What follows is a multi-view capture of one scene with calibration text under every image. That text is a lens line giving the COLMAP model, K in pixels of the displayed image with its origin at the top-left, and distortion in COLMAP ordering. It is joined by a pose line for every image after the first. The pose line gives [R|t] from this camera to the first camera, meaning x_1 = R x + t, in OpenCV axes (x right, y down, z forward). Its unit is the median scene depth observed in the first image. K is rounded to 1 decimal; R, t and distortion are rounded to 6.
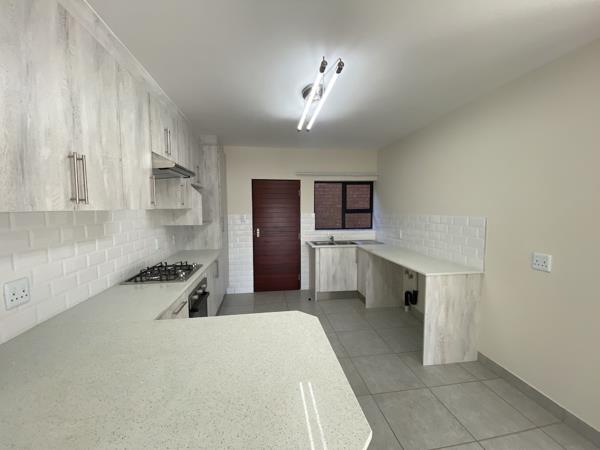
lens RADIAL K [[241.7, 0, 298.4], [0, 241.7, 224.4], [0, 0, 1]] dist [0.020789, -0.019386]
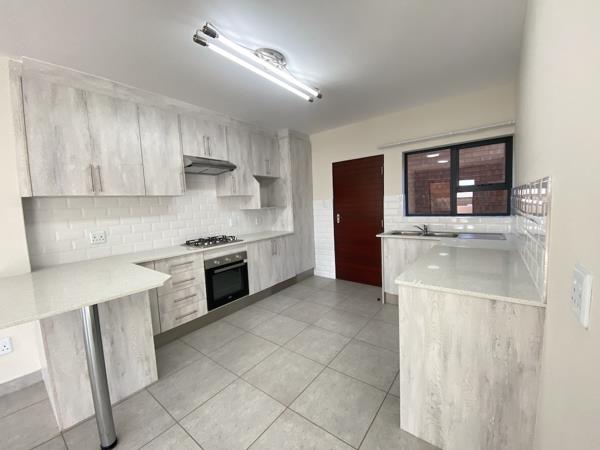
lens RADIAL K [[241.7, 0, 298.4], [0, 241.7, 224.4], [0, 0, 1]] dist [0.020789, -0.019386]
pose [[0.695442, 0.032666, -0.717839, 0.446564], [-0.007107, 0.999230, 0.038586, 0.024603], [0.718547, -0.021732, 0.695139, 0.233578]]
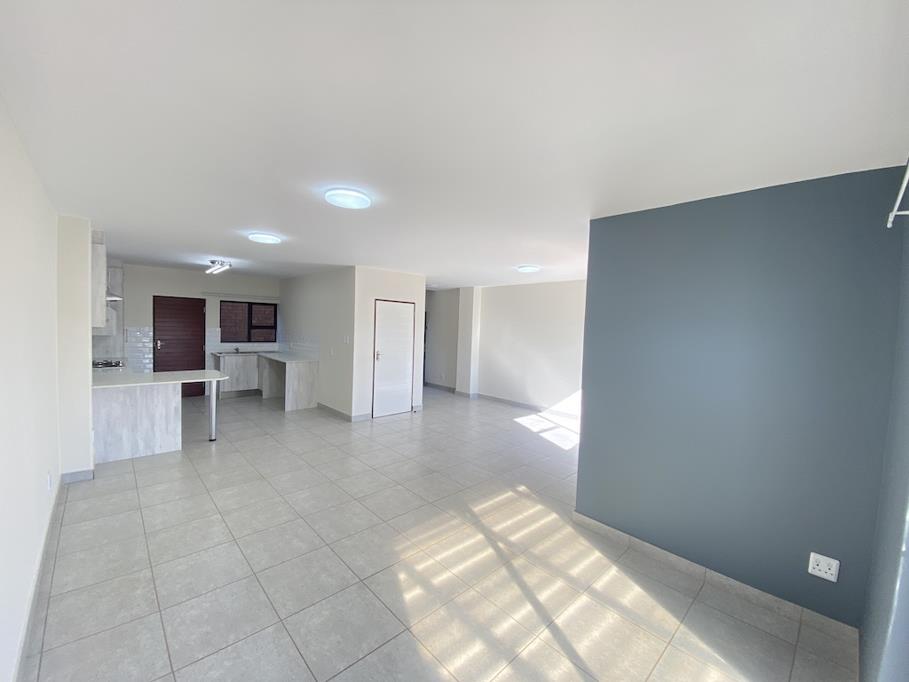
lens RADIAL K [[366.2, 0, 452.1], [0, 366.2, 340.1], [0, 0, 1]] dist [0.020789, -0.019386]
pose [[0.817681, 0.009624, 0.575592, -0.044424], [-0.001601, 0.999894, -0.014445, 0.039741], [-0.575670, 0.010890, 0.817610, -1.225501]]
